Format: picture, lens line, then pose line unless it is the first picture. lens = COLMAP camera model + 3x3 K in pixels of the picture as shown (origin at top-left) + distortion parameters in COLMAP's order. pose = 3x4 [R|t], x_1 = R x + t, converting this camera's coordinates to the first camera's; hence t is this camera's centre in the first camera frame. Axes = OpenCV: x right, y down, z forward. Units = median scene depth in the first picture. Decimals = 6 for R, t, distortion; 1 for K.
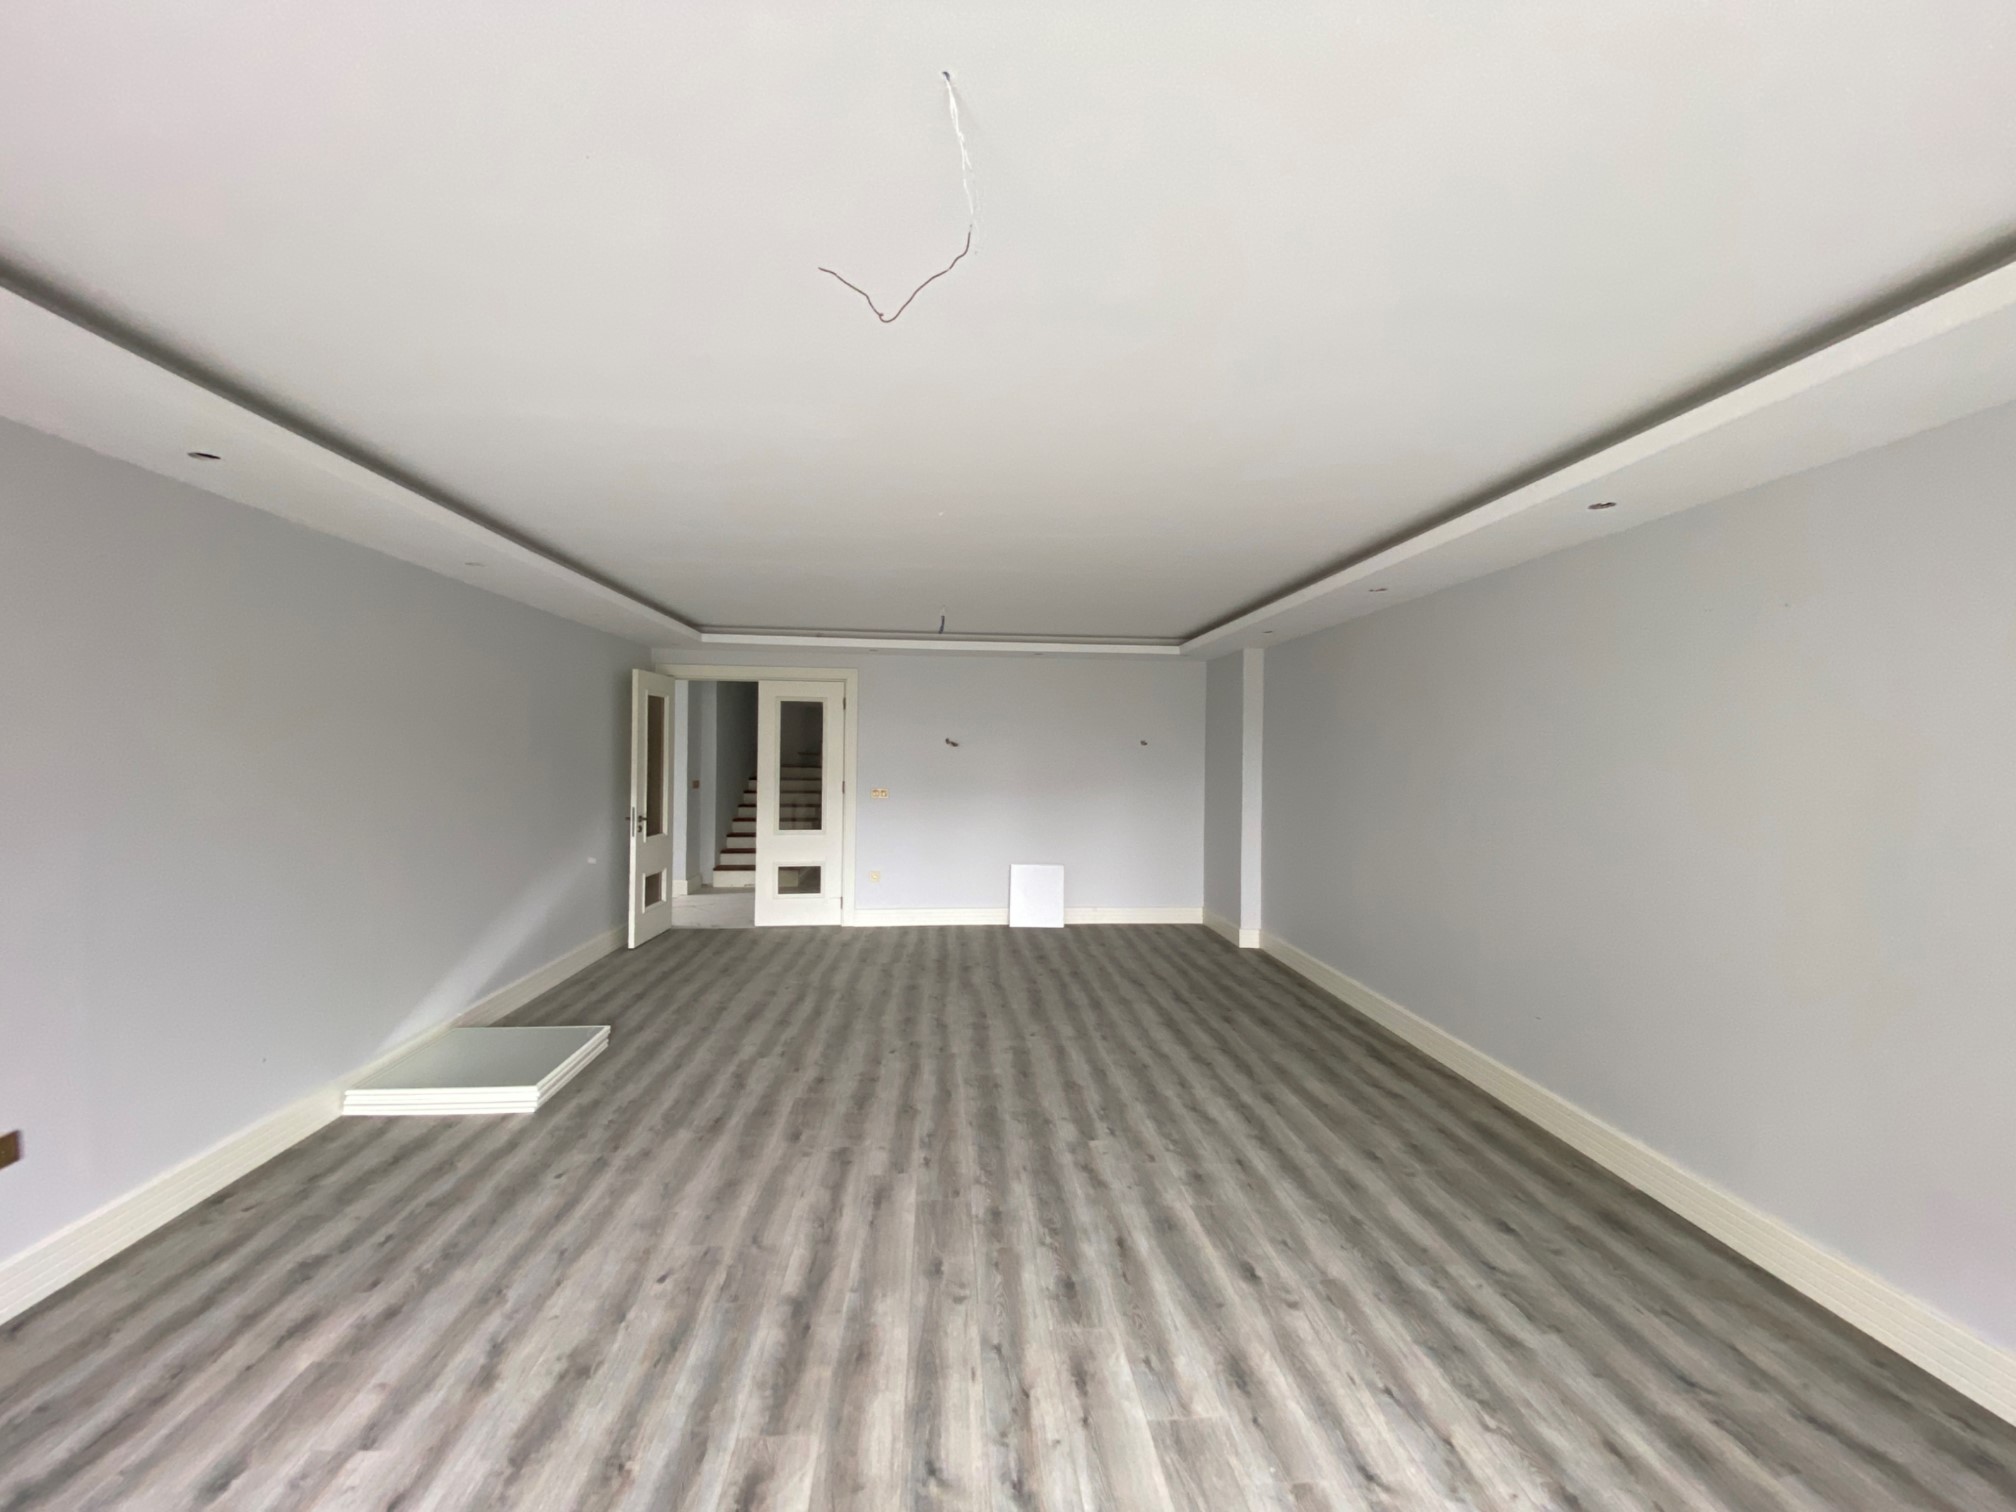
lens RADIAL K [[832.1, 0, 1008.0], [0, 832.1, 756.0], [0, 0, 1]] dist [-0.001238, -0.000405]
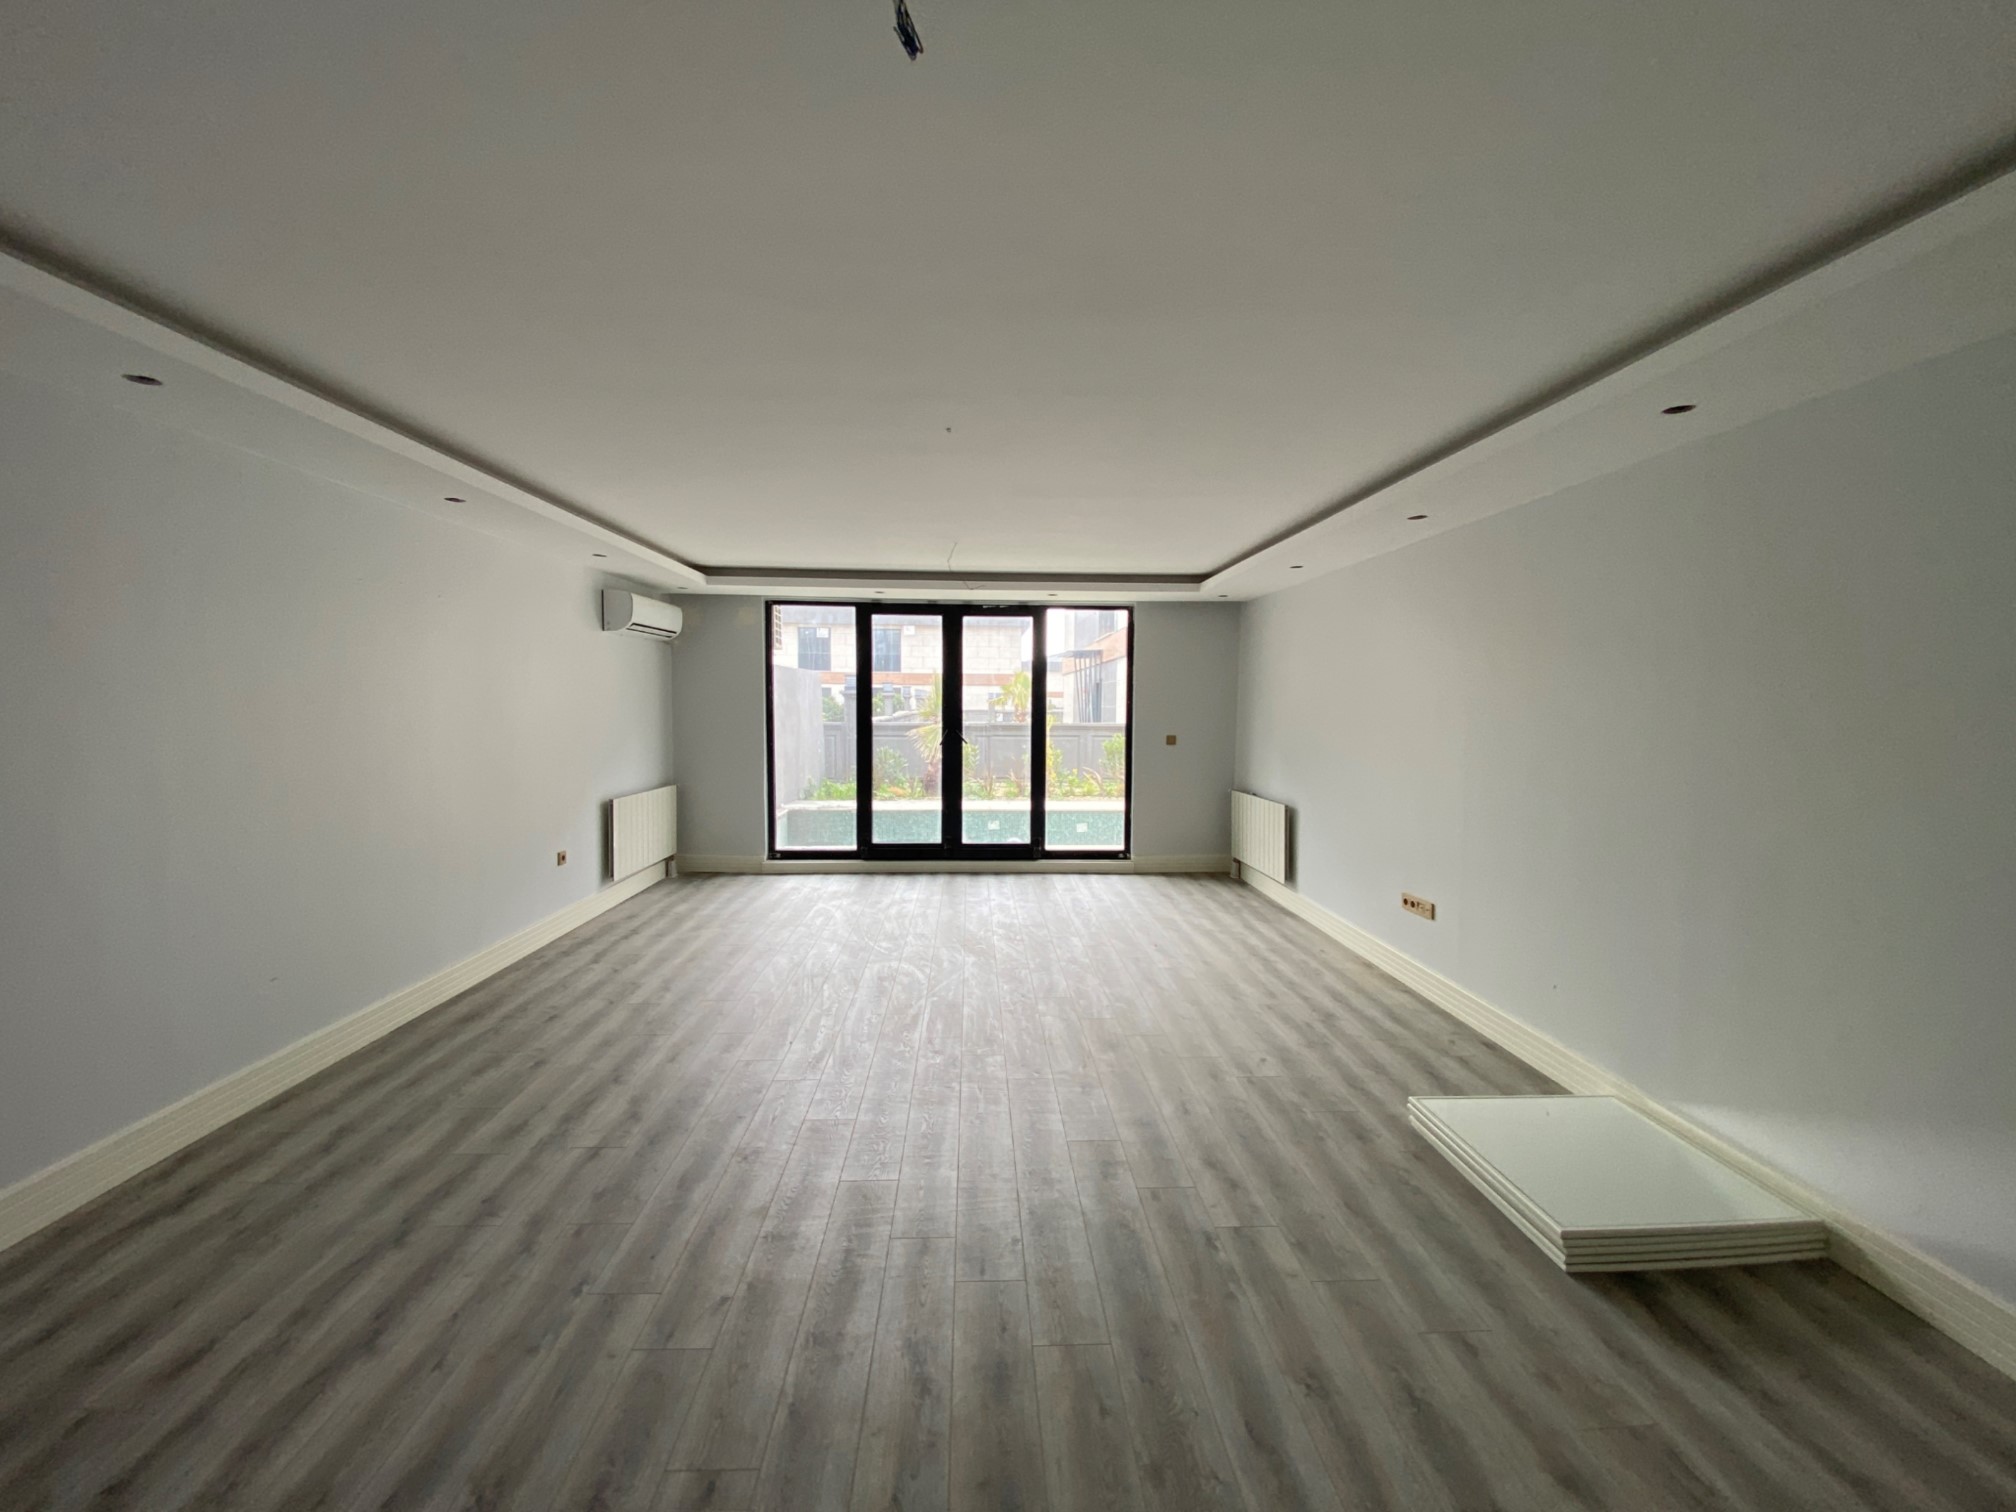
lens RADIAL K [[830.4, 0, 1008.0], [0, 830.4, 756.0], [0, 0, 1]] dist [0.022529, -0.022607]
pose [[-0.999244, -0.020643, 0.032930, -0.208100], [-0.018302, 0.997387, 0.069881, -0.002638], [-0.034286, 0.069225, -0.997012, 2.171095]]
